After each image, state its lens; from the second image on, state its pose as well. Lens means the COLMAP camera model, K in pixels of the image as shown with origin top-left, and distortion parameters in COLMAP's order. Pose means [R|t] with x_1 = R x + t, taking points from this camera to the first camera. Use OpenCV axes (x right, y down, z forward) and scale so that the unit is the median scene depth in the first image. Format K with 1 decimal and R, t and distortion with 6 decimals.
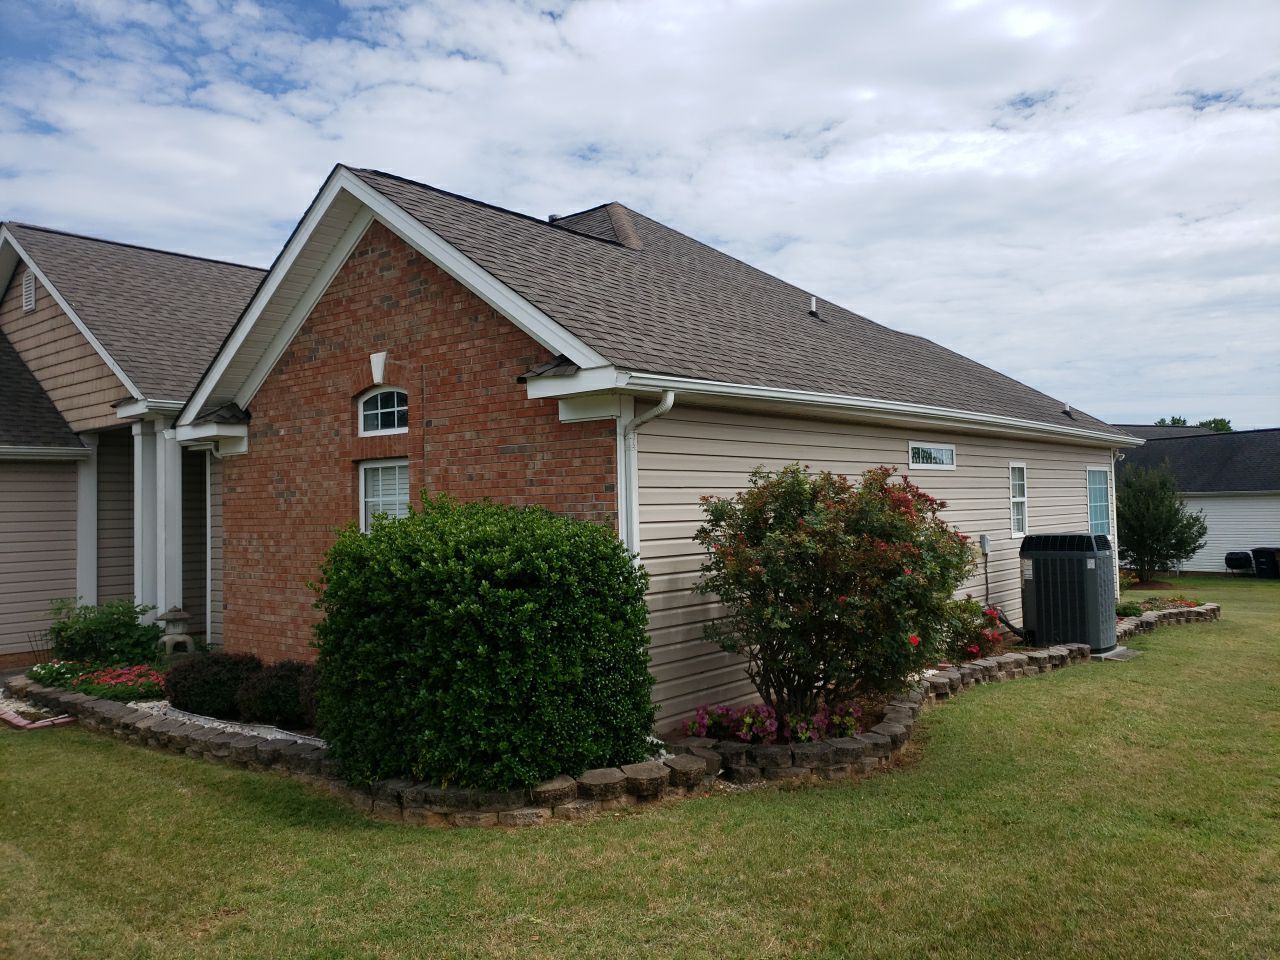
lens RADIAL K [[1007.3, 0, 643.0], [0, 1007.3, 479.5], [0, 0, 1]] dist [0.019137, 0.015972]
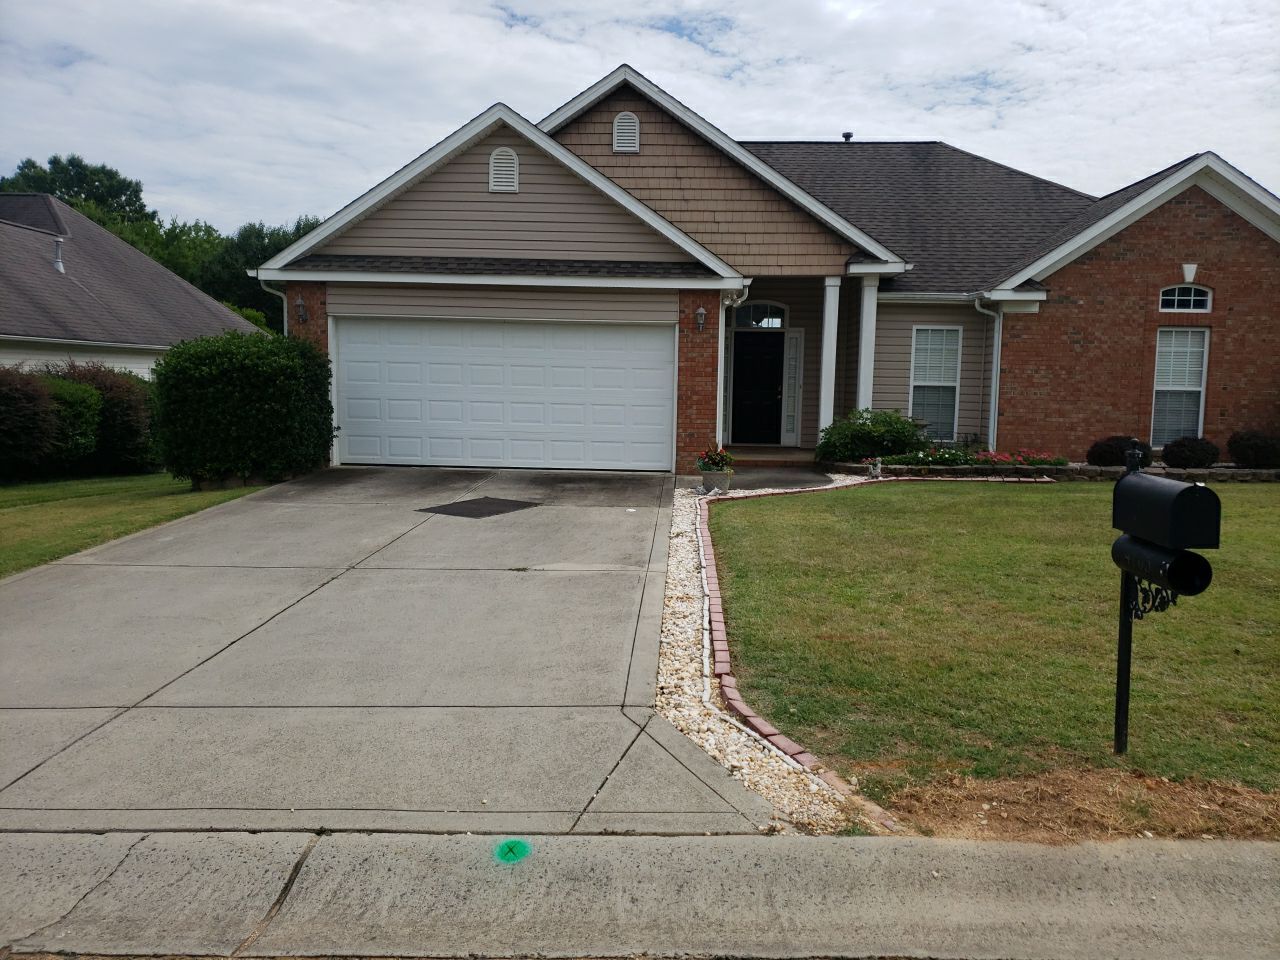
lens RADIAL K [[1007.3, 0, 636.5], [0, 1007.3, 475.5], [0, 0, 1]] dist [0.019137, 0.015972]
pose [[0.793340, -0.016475, 0.608555, -0.664575], [-0.056225, 0.993378, 0.100190, 0.036376], [-0.606176, -0.113701, 0.787161, 0.051105]]
